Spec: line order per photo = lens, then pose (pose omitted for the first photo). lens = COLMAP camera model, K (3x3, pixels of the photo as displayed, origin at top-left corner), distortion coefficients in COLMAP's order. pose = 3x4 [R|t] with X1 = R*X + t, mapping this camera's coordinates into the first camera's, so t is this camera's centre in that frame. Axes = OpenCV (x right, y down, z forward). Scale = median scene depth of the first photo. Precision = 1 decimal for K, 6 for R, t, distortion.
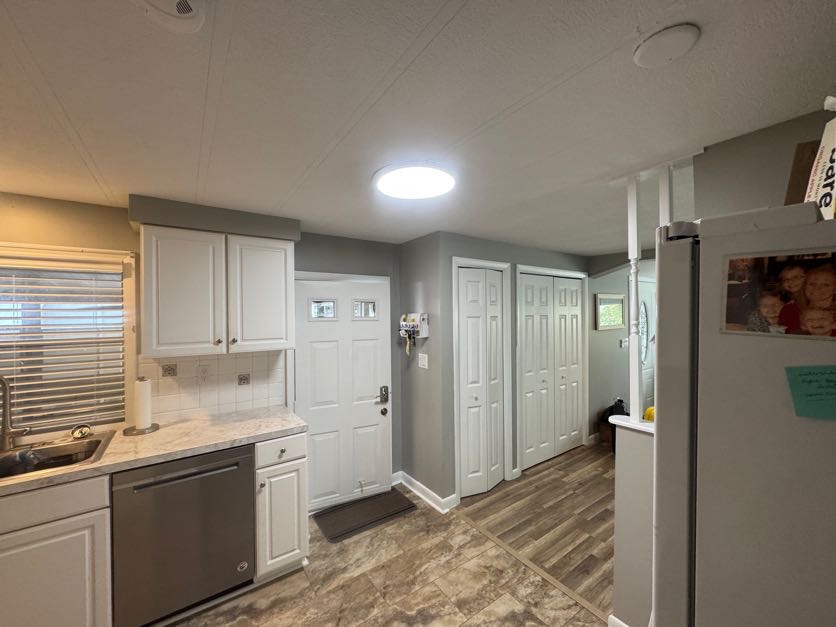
lens RADIAL K [[332.7, 0, 417.3], [0, 332.7, 313.6], [0, 0, 1]] dist [-0.002627, 0.000198]
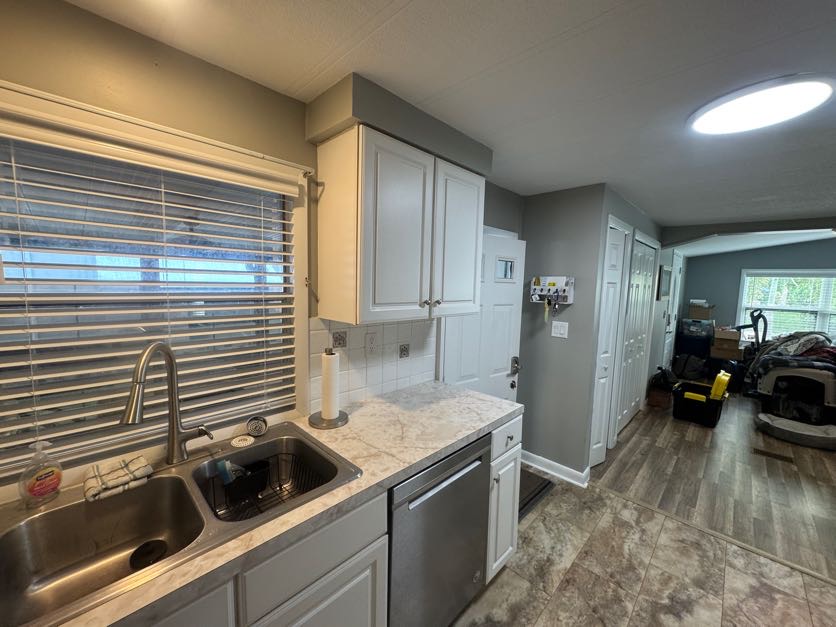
lens RADIAL K [[332.7, 0, 417.3], [0, 332.7, 313.6], [0, 0, 1]] dist [-0.002627, 0.000198]
pose [[0.983159, 0.018839, 0.181779, -0.697083], [-0.036789, 0.994712, 0.095887, 0.034375], [-0.179011, -0.100960, 0.978653, 0.240928]]
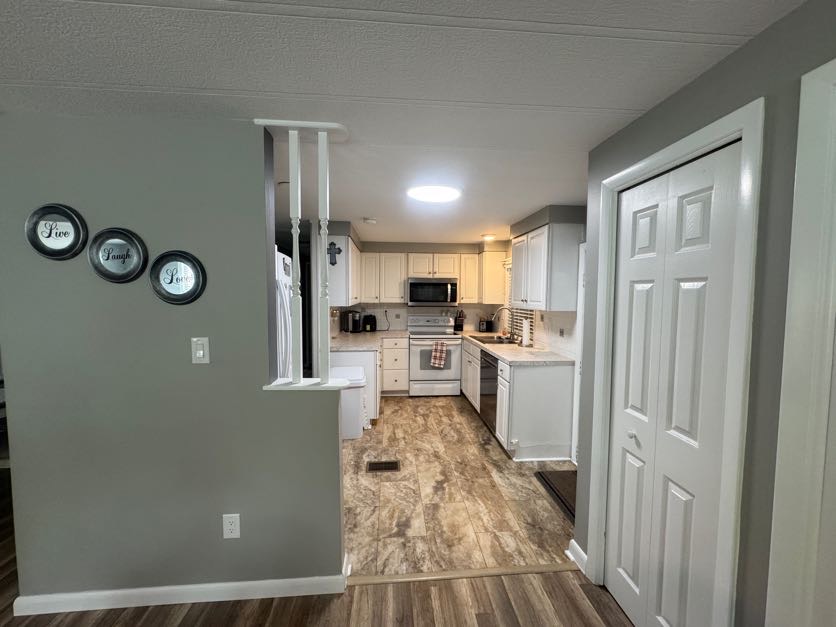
lens RADIAL K [[332.7, 0, 417.3], [0, 332.7, 313.6], [0, 0, 1]] dist [-0.002627, 0.000198]
pose [[-0.505793, 0.057612, -0.860729, 1.011533], [-0.002855, 0.997650, 0.068455, 0.034062], [0.862650, 0.037082, -0.504440, 1.280105]]
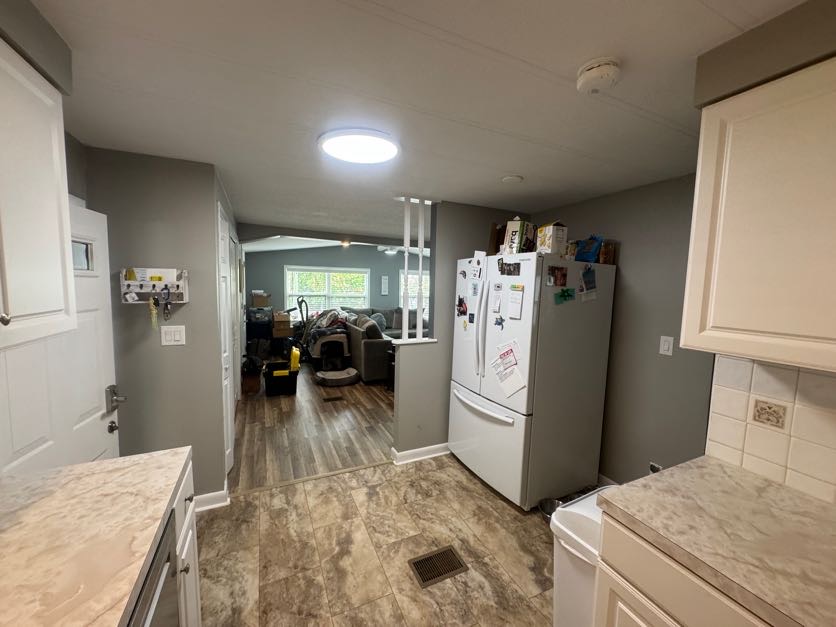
lens RADIAL K [[332.7, 0, 417.3], [0, 332.7, 313.6], [0, 0, 1]] dist [-0.002627, 0.000198]
pose [[0.175565, -0.072066, 0.981827, -0.780469], [-0.026710, 0.996601, 0.077927, 0.032247], [-0.984105, -0.039906, 0.173044, 0.464884]]
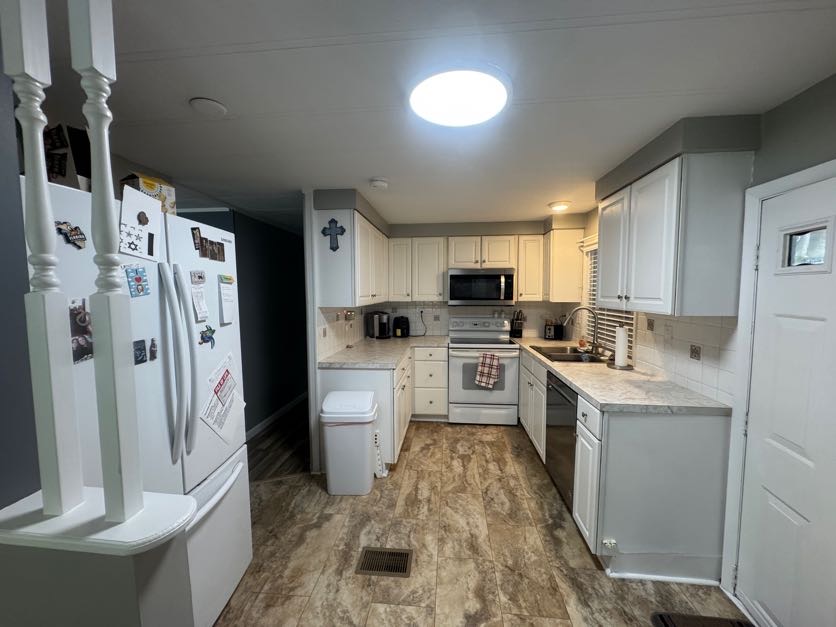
lens RADIAL K [[332.7, 0, 417.3], [0, 332.7, 313.6], [0, 0, 1]] dist [-0.002627, 0.000198]
pose [[-0.651351, 0.063692, -0.756099, 0.524819], [0.009657, 0.997086, 0.075673, 0.047132], [0.758715, 0.041988, -0.650068, 1.100523]]
